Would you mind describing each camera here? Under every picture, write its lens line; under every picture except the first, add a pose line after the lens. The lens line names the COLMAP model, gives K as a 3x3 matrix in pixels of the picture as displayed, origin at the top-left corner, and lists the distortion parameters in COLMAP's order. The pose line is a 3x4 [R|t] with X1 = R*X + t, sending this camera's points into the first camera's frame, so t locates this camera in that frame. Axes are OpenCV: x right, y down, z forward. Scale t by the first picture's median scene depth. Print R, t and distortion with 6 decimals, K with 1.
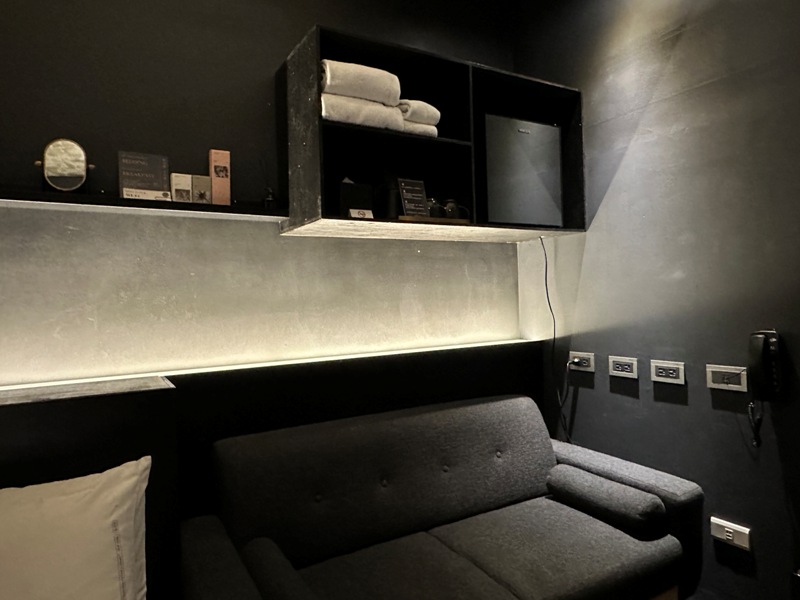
lens RADIAL K [[521.6, 0, 366.4], [0, 521.6, 300.8], [0, 0, 1]] dist [-0.007815, -0.004195]
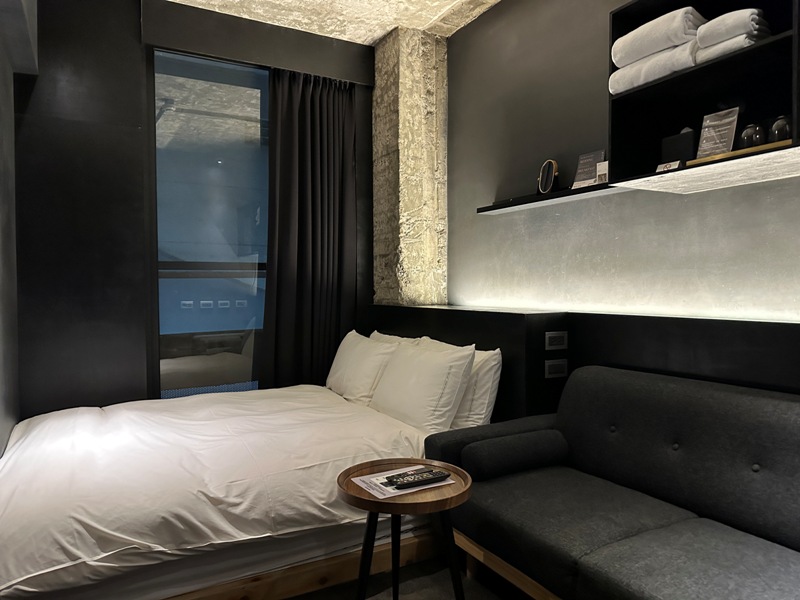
lens RADIAL K [[558.3, 0, 400.0], [0, 558.3, 300.0], [0, 0, 1]] dist [0.066311, -0.111019]
pose [[-0.020061, 0.052431, -0.998423, 1.059678], [-0.003159, 0.998616, 0.052505, 0.028560], [0.999794, 0.004207, -0.019867, 0.513394]]
